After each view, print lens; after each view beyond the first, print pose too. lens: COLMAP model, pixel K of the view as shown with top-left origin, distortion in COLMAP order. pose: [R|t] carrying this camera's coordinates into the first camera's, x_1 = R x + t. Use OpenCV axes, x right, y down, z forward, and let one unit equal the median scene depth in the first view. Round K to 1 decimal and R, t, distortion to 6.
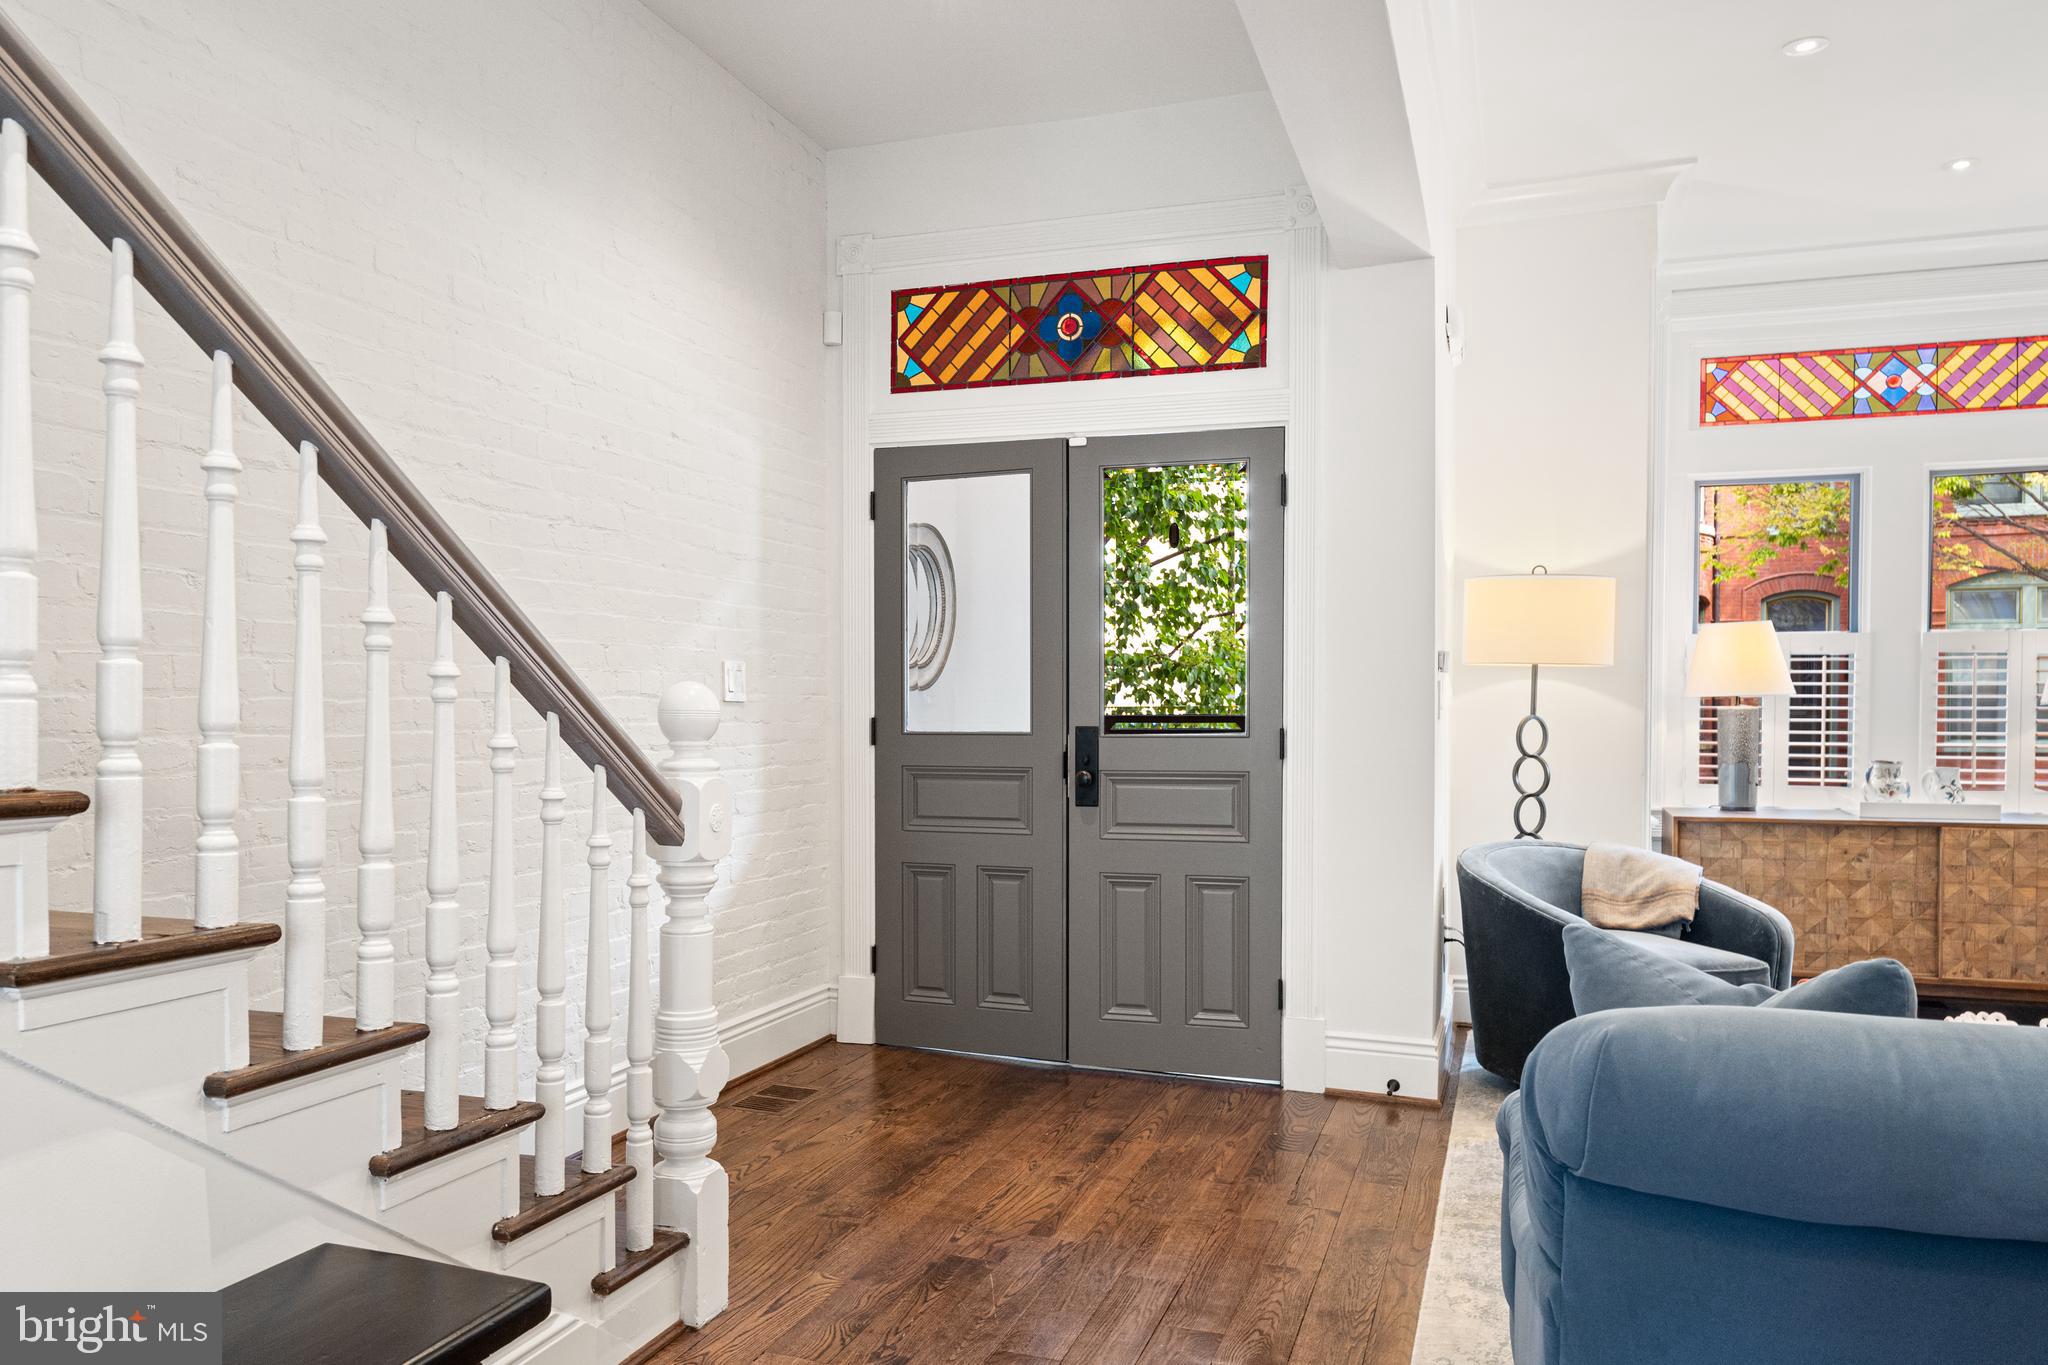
lens RADIAL K [[1444.3, 0, 1002.6], [0, 1444.3, 736.6], [0, 0, 1]] dist [0.003669, 0.001587]
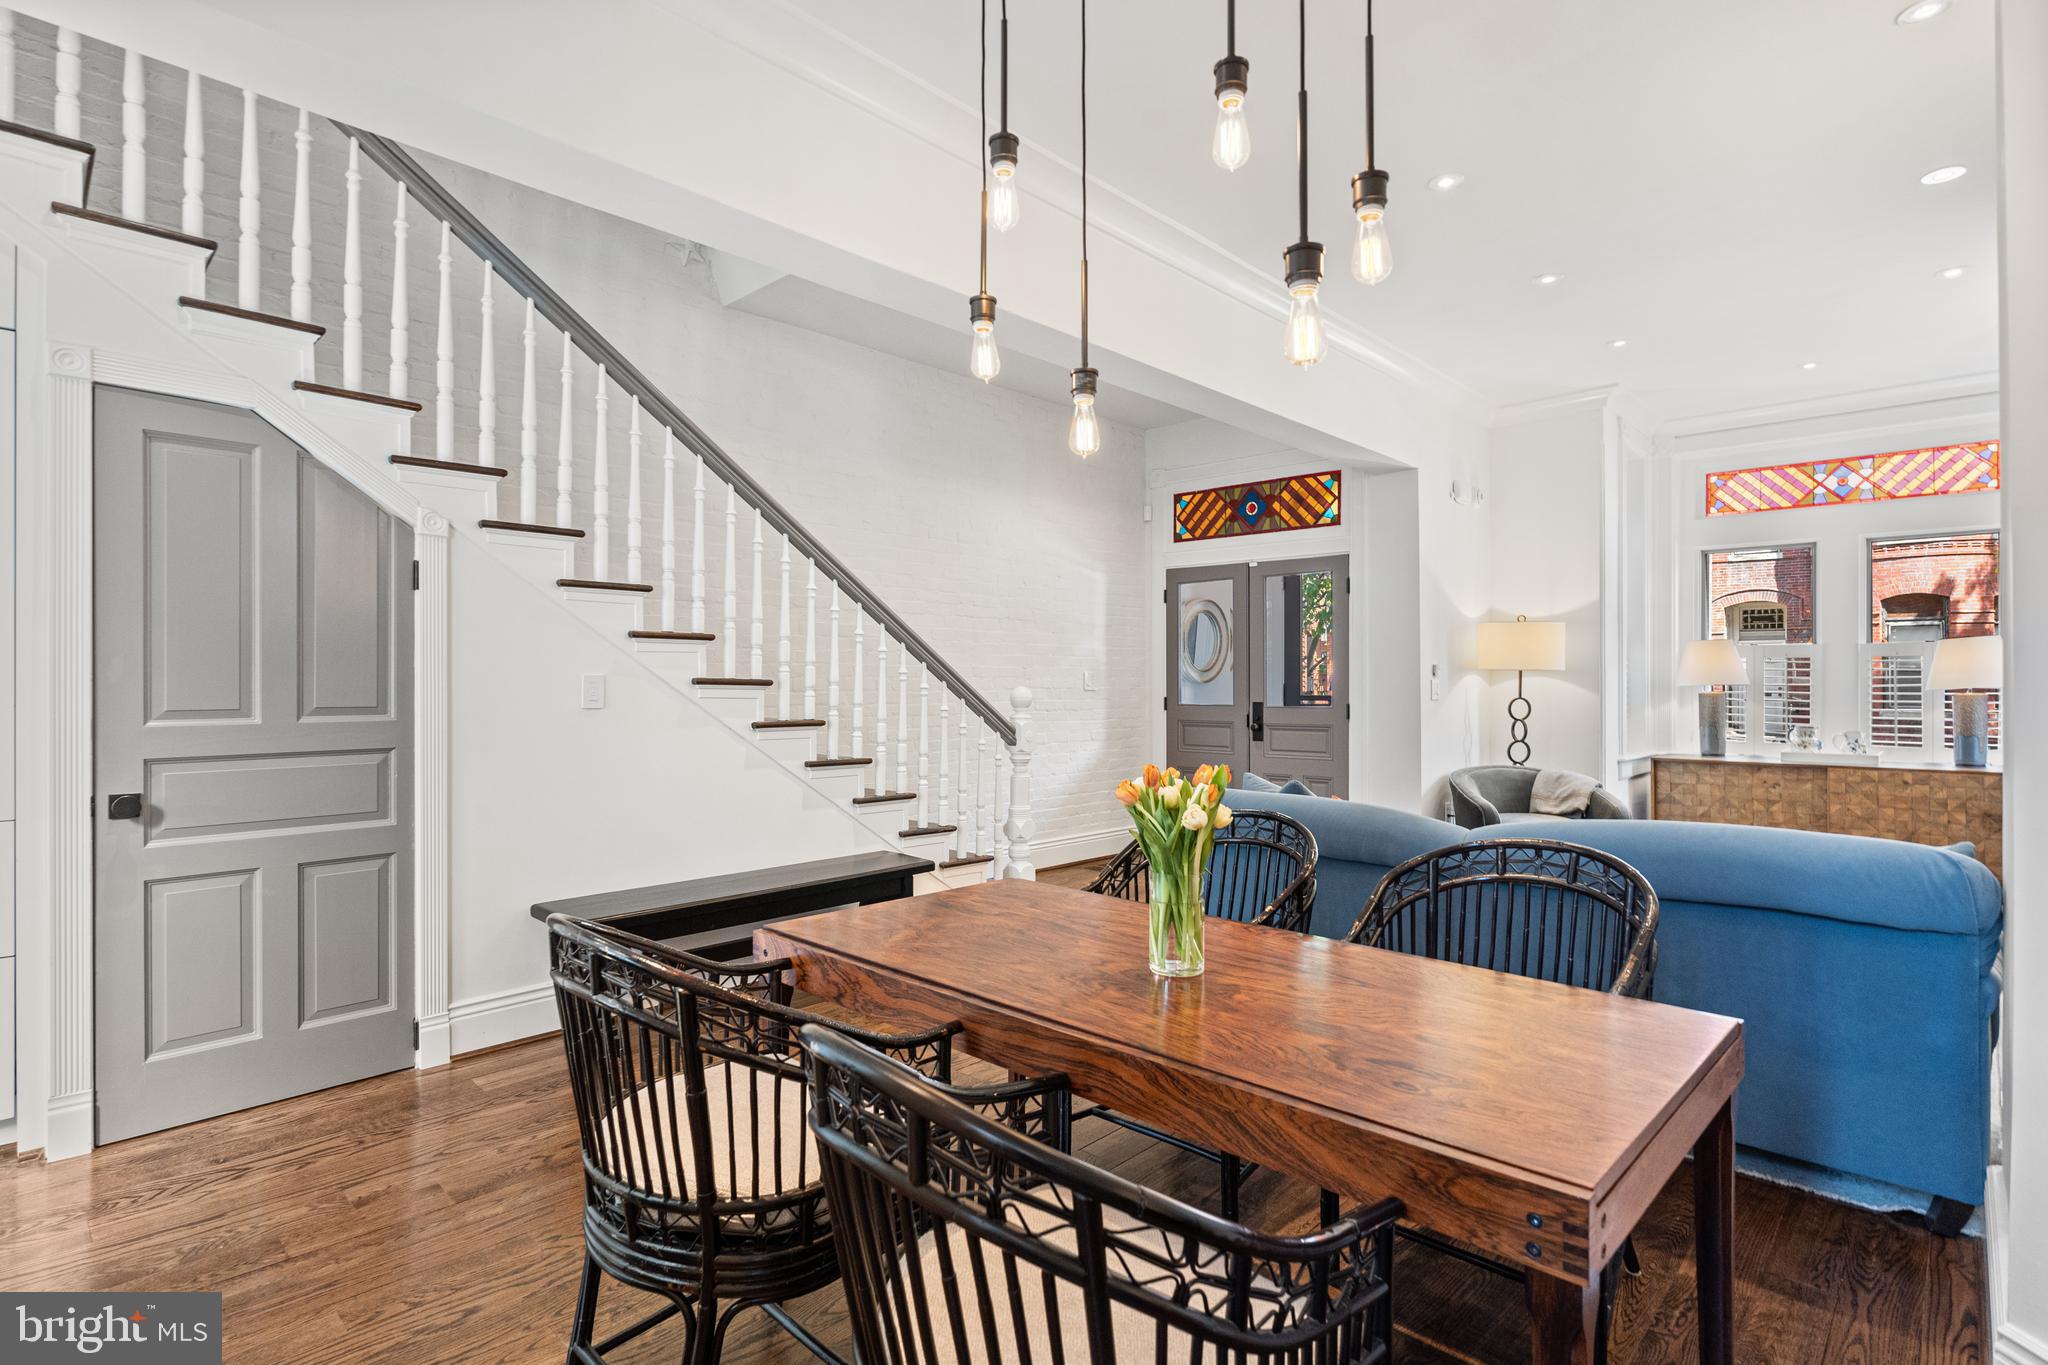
lens RADIAL K [[1010.8, 0, 1023.3], [0, 1010.8, 685.3], [0, 0, 1]] dist [0.003416, 0.001573]
pose [[0.911591, 0.000065, -0.411099, 0.328994], [-0.006953, 0.999859, -0.015259, -0.006328], [0.411040, 0.016768, 0.911463, -0.428449]]
